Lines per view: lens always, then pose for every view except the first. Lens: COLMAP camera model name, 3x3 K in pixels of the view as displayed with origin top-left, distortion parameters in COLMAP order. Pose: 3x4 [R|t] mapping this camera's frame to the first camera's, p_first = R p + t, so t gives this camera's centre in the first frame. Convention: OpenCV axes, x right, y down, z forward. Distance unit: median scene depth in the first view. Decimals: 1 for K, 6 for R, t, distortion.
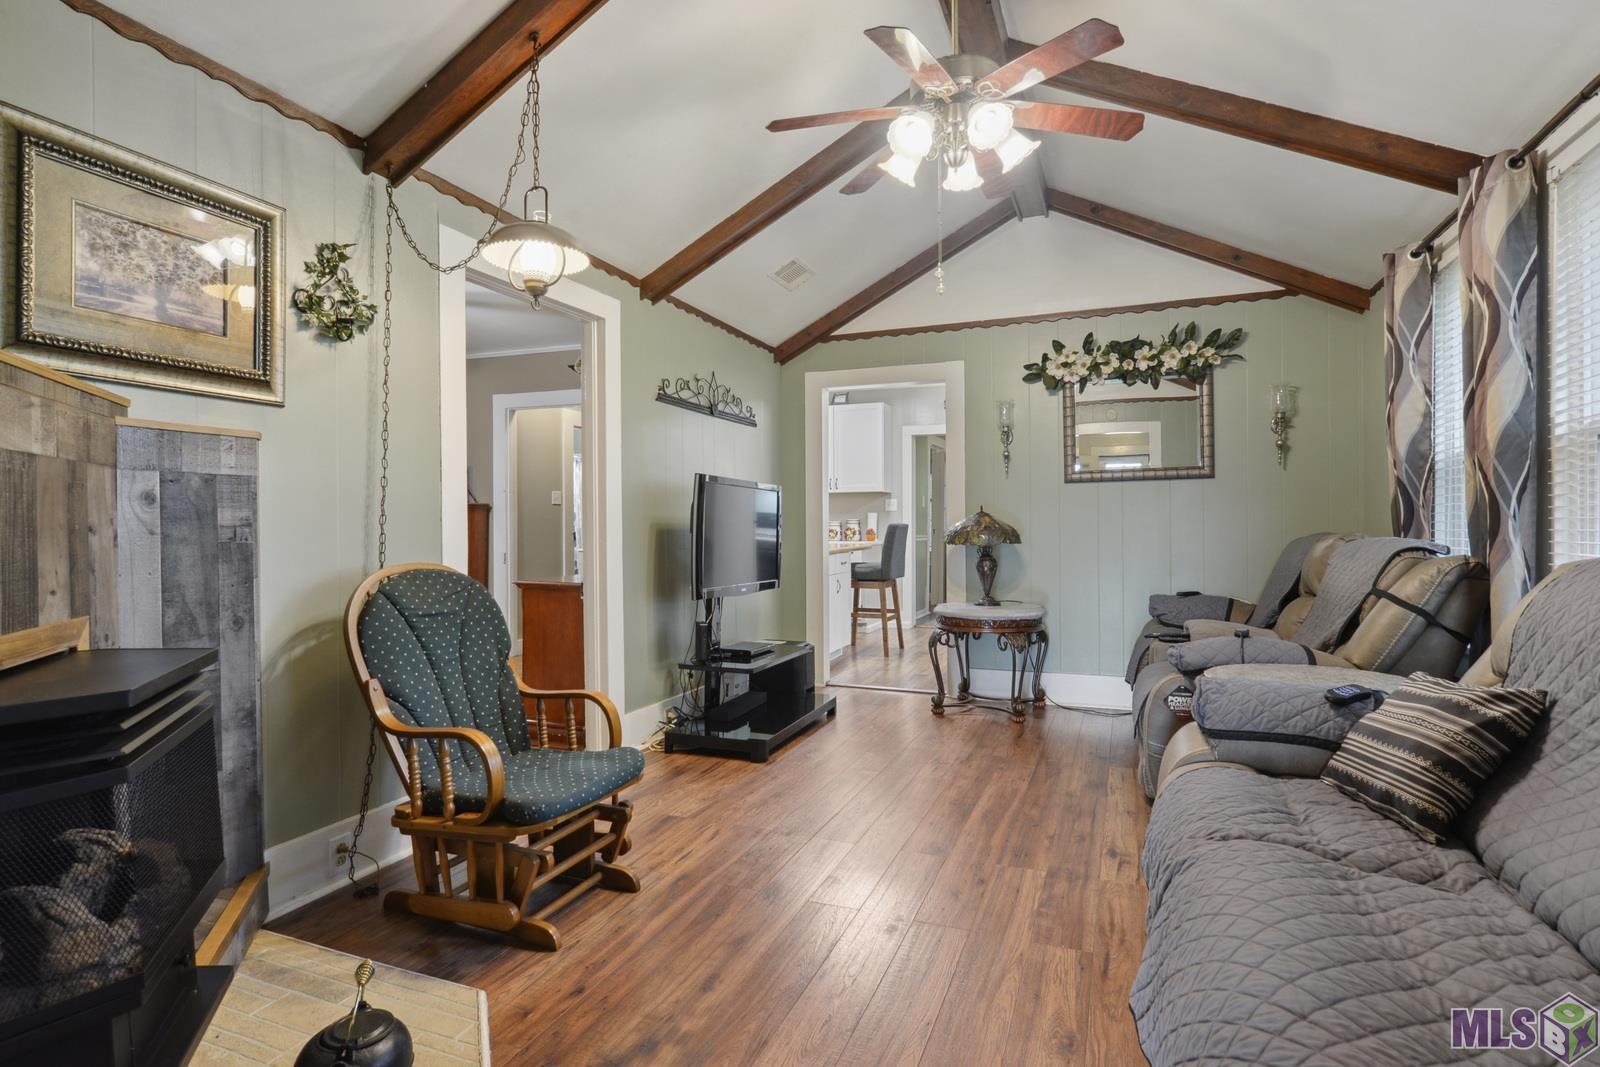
lens RADIAL K [[824.5, 0, 799.7], [0, 824.5, 516.5], [0, 0, 1]] dist [-0.001221, 0.000429]
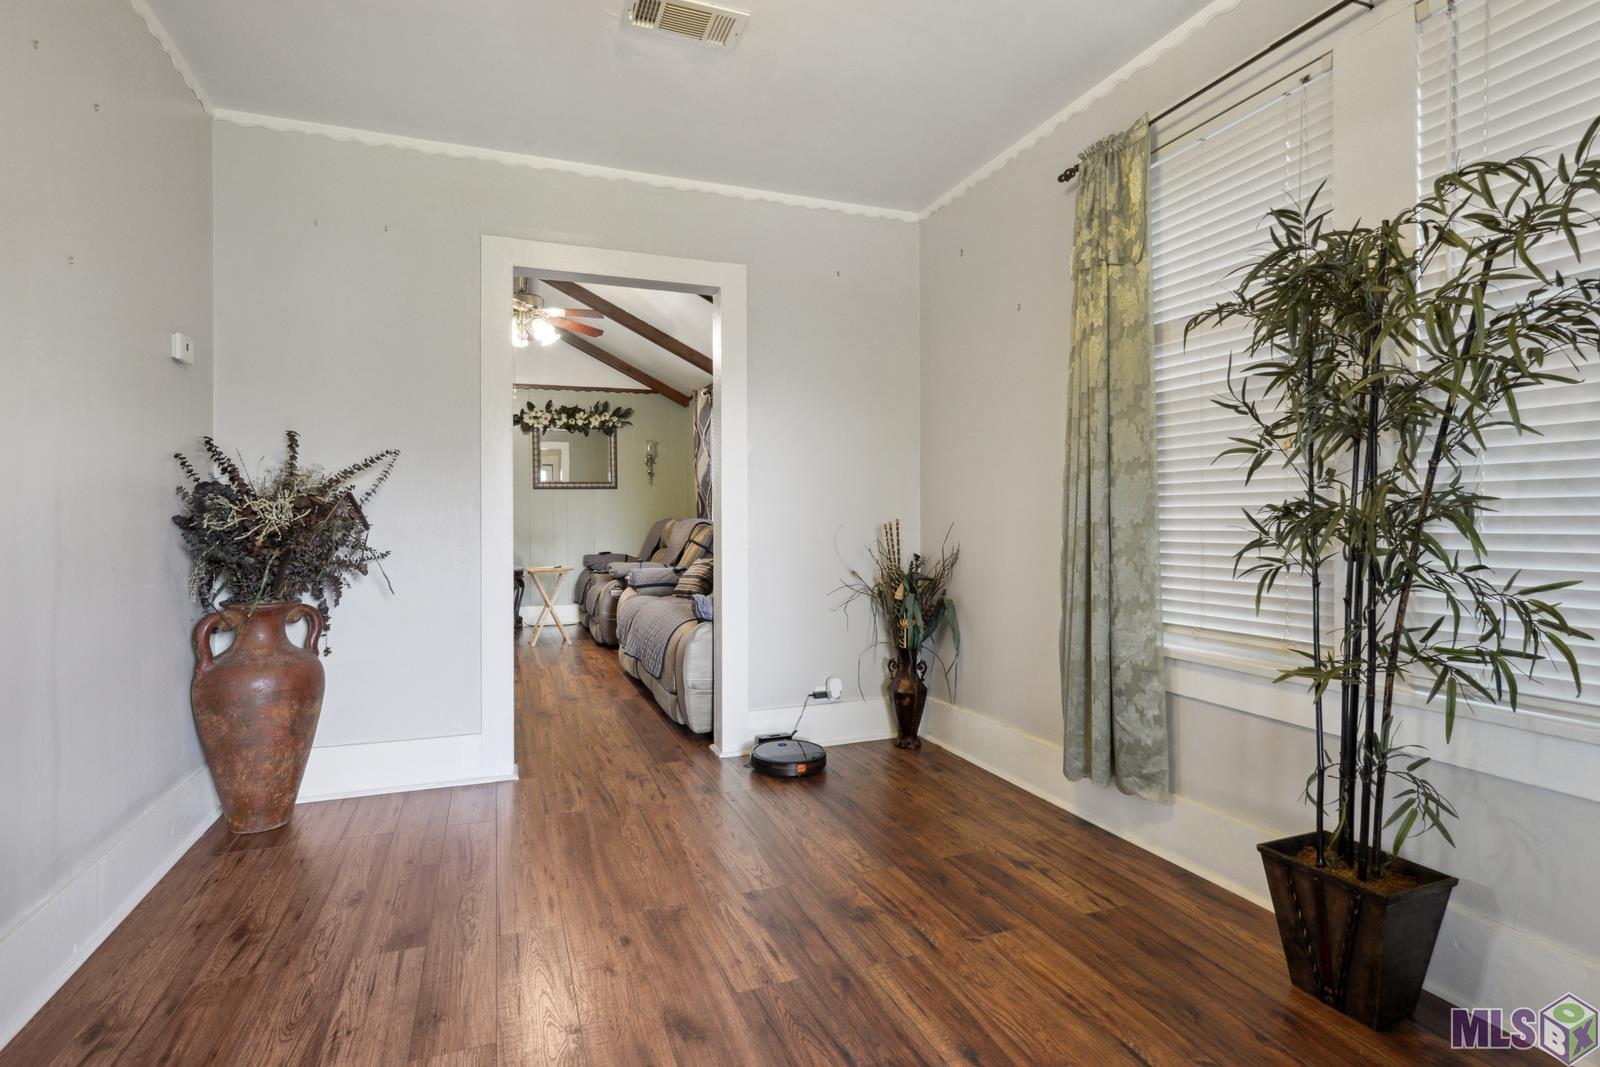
lens RADIAL K [[824.5, 0, 799.7], [0, 824.5, 531.2], [0, 0, 1]] dist [-0.001221, 0.000429]
pose [[0.744716, -0.008775, 0.667324, -0.405350], [-0.003792, 0.999842, 0.017379, 0.013011], [-0.667371, -0.015473, 0.744565, -0.612675]]
